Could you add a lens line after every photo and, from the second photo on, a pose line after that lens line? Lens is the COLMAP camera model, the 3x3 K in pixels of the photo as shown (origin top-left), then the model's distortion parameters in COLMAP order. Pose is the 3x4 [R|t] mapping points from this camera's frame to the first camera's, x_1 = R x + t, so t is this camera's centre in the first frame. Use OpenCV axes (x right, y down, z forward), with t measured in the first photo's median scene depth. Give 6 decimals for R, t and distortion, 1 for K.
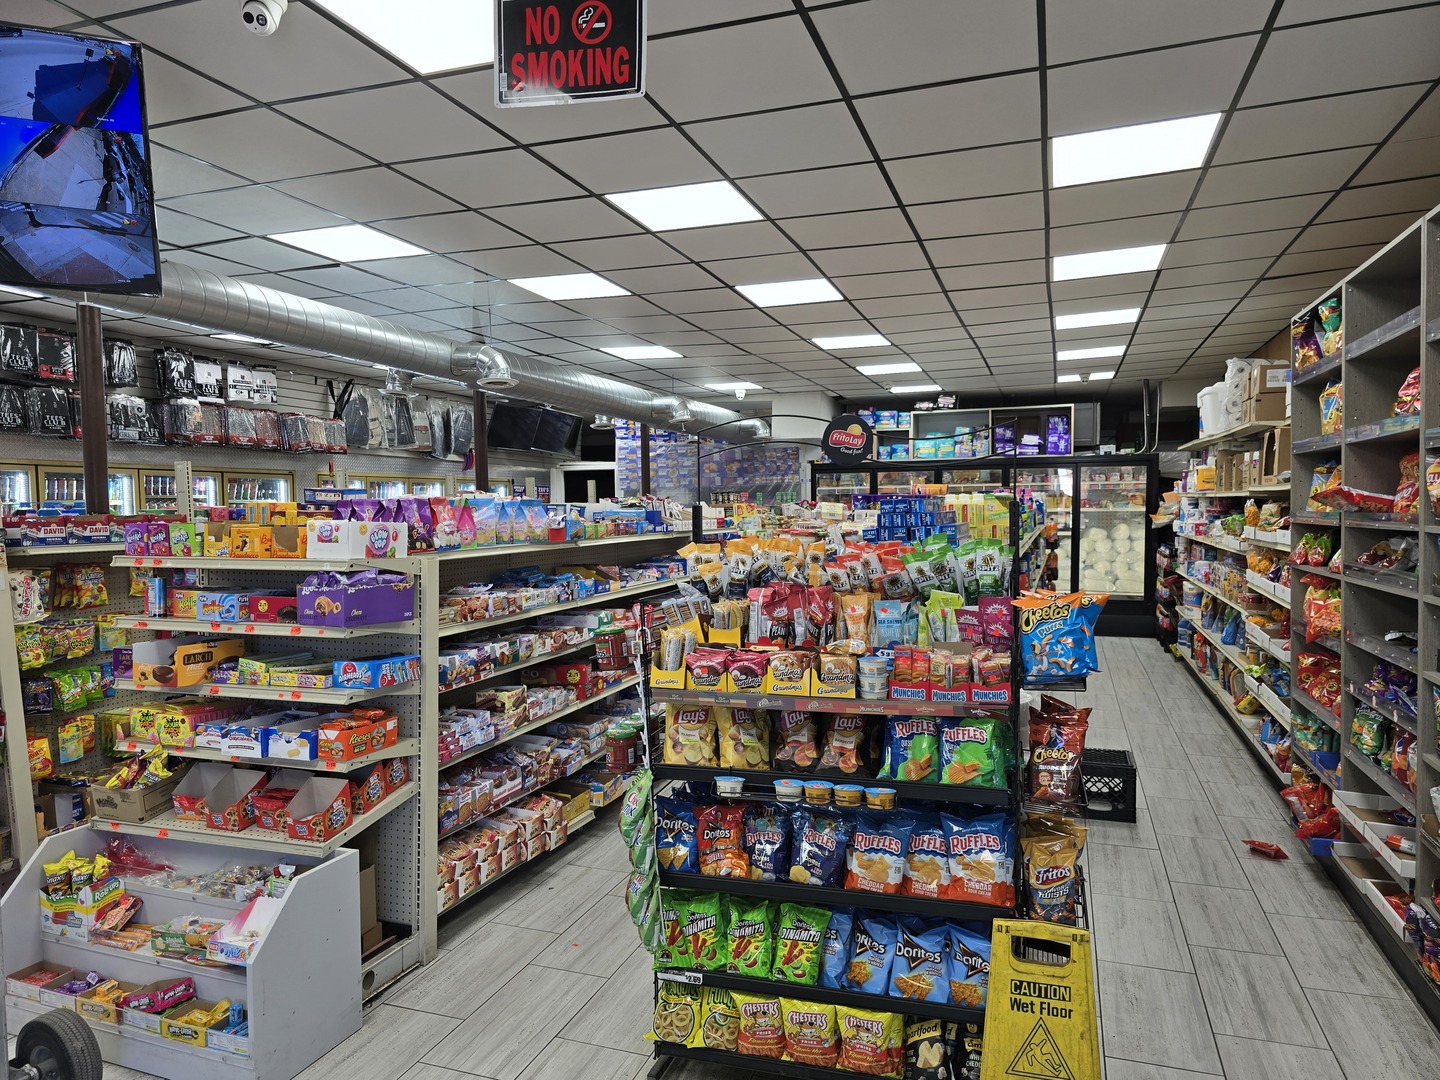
lens RADIAL K [[987.5, 0, 715.7], [0, 987.5, 553.5], [0, 0, 1]] dist [0.050832, -0.043313]
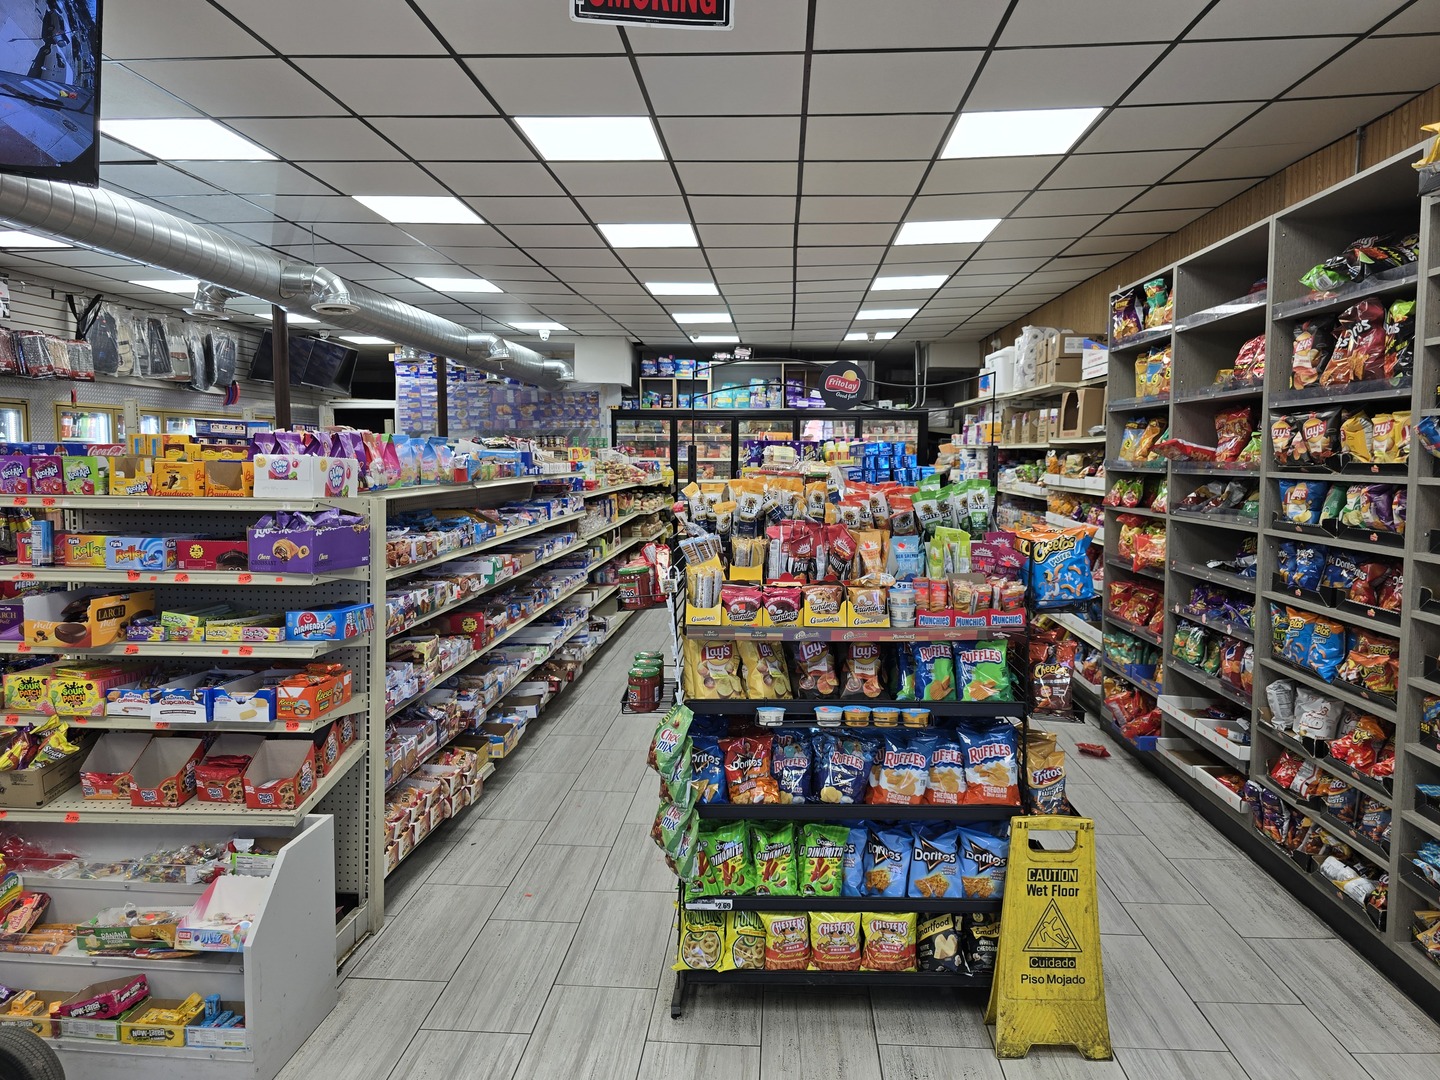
lens RADIAL K [[987.5, 0, 745.3], [0, 987.5, 533.2], [0, 0, 1]] dist [0.050832, -0.043313]
pose [[0.957512, -0.008598, 0.288265, -0.239406], [-0.000575, 0.999497, 0.031723, 0.008186], [-0.288393, -0.030541, 0.957025, 0.017524]]
